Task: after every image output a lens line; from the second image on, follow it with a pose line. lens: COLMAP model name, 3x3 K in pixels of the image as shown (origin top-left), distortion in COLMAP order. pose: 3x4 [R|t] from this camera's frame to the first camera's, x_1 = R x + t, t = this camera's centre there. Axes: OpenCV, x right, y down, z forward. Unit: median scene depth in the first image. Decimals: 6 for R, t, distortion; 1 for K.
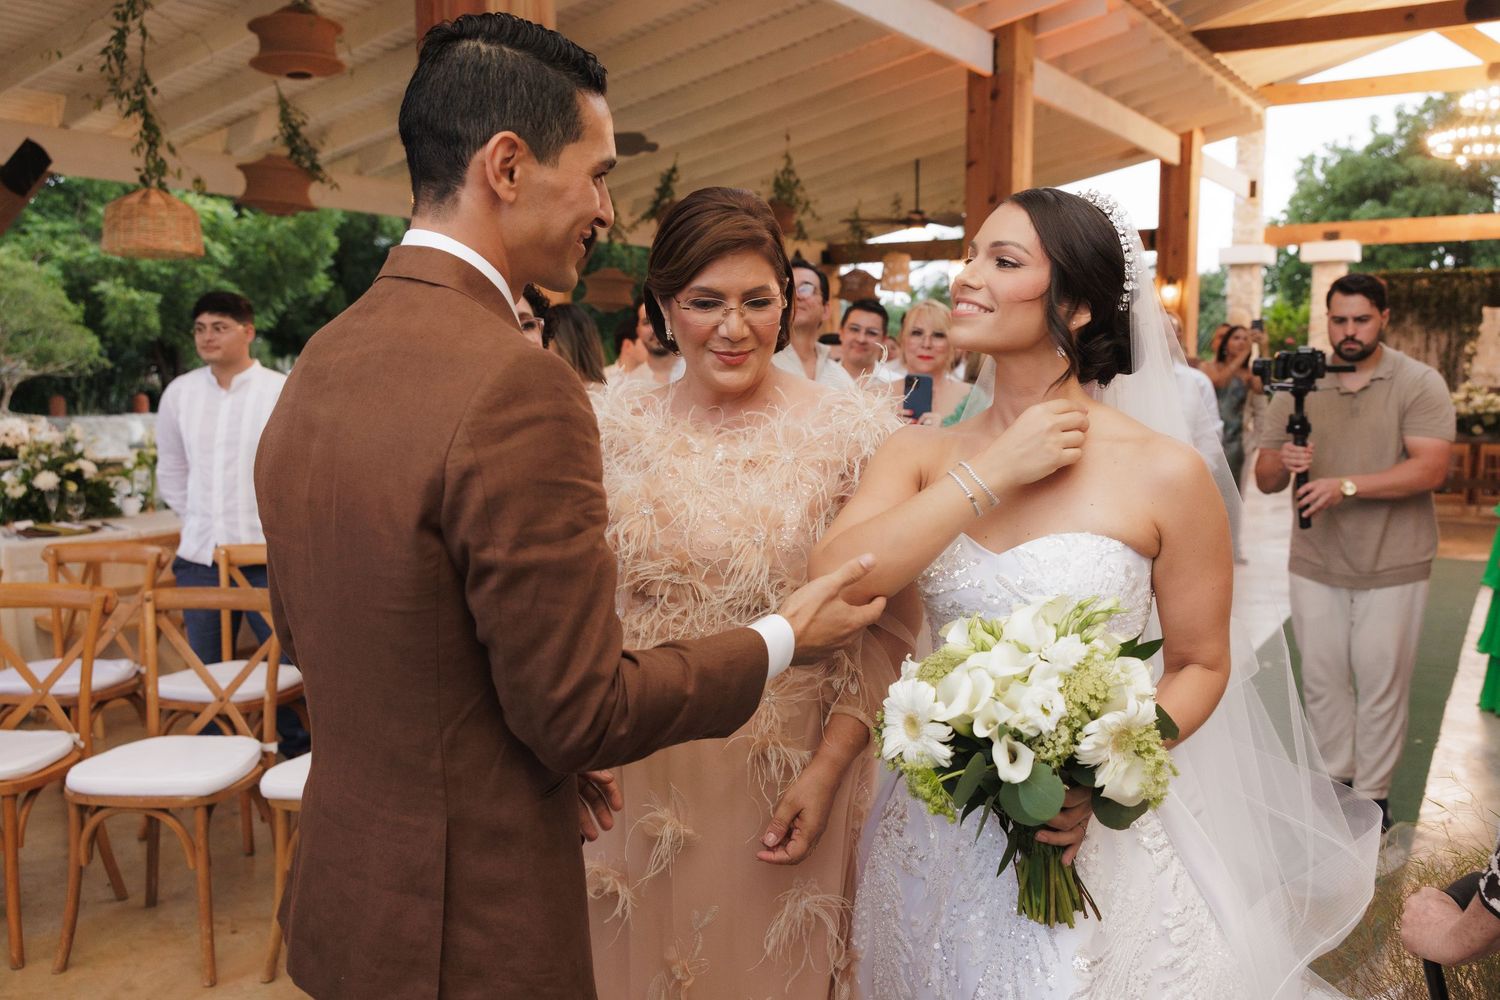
lens RADIAL K [[1205.9, 0, 746.9], [0, 1205.9, 500.5], [0, 0, 1]] dist [-0.018561, 0.011889]
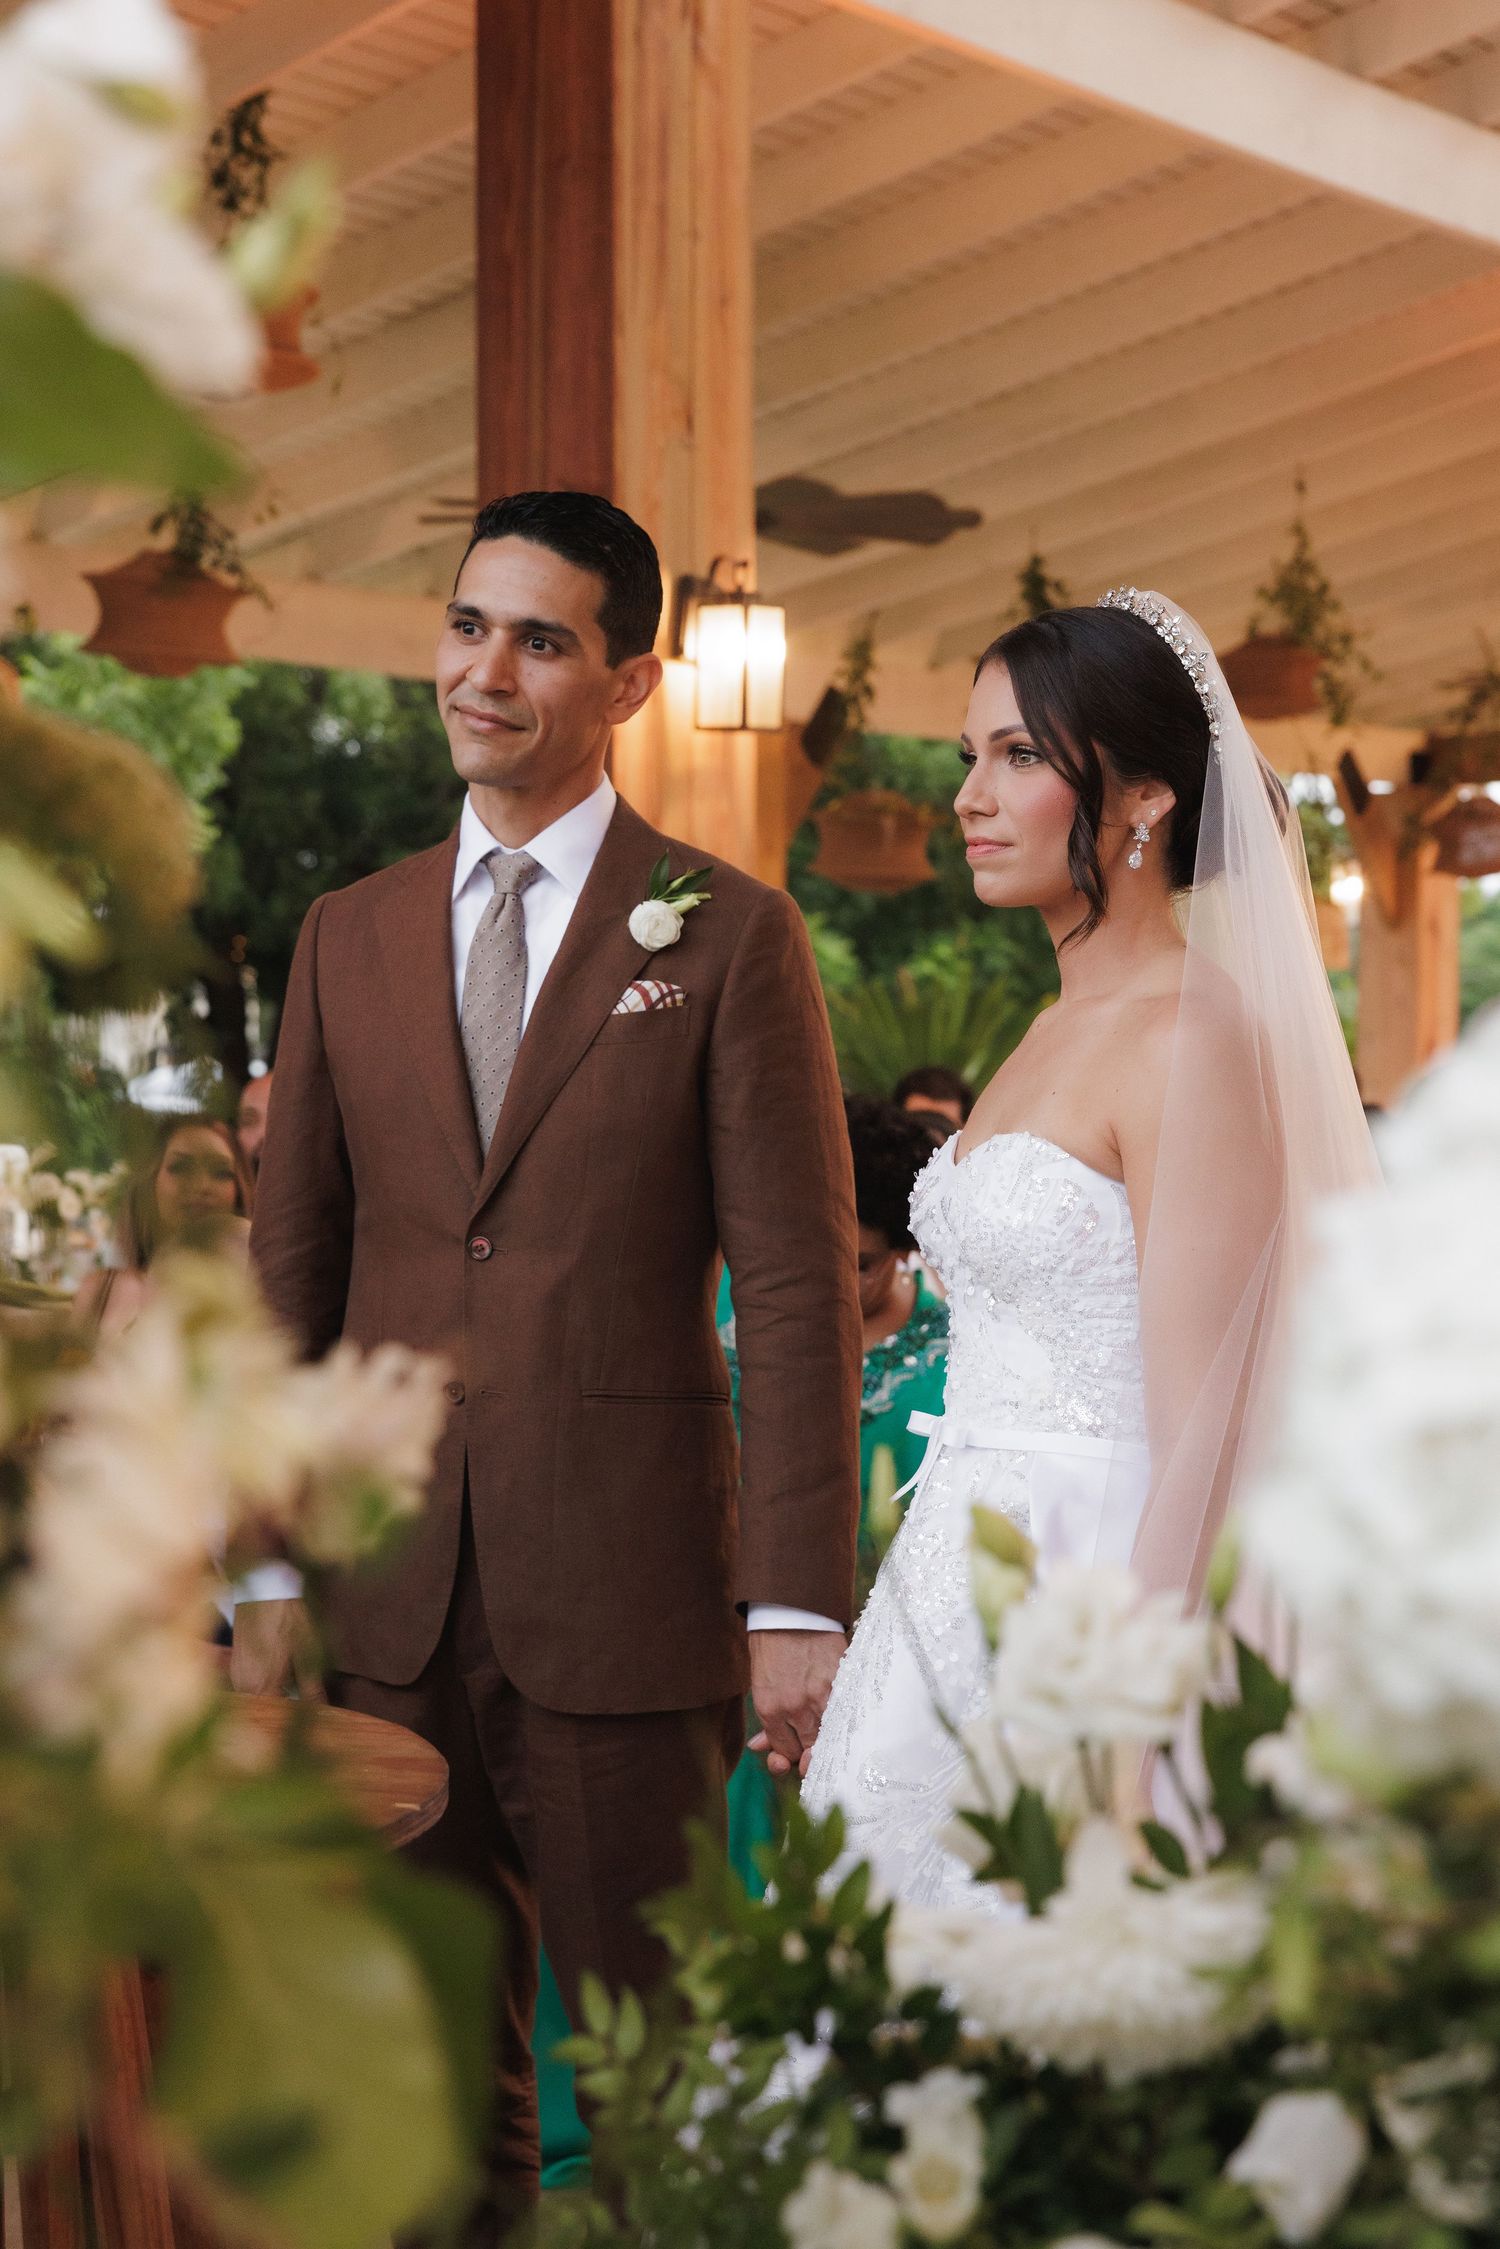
lens RADIAL K [[3474.9, 0, 760.5], [0, 3474.9, 1189.9], [0, 0, 1]] dist [-0.053707, 0.000000]
pose [[0.987775, 0.017494, -0.154899, 0.038701], [-0.029668, 0.996618, -0.076635, 0.042223], [0.153035, 0.080294, 0.984953, -0.202613]]
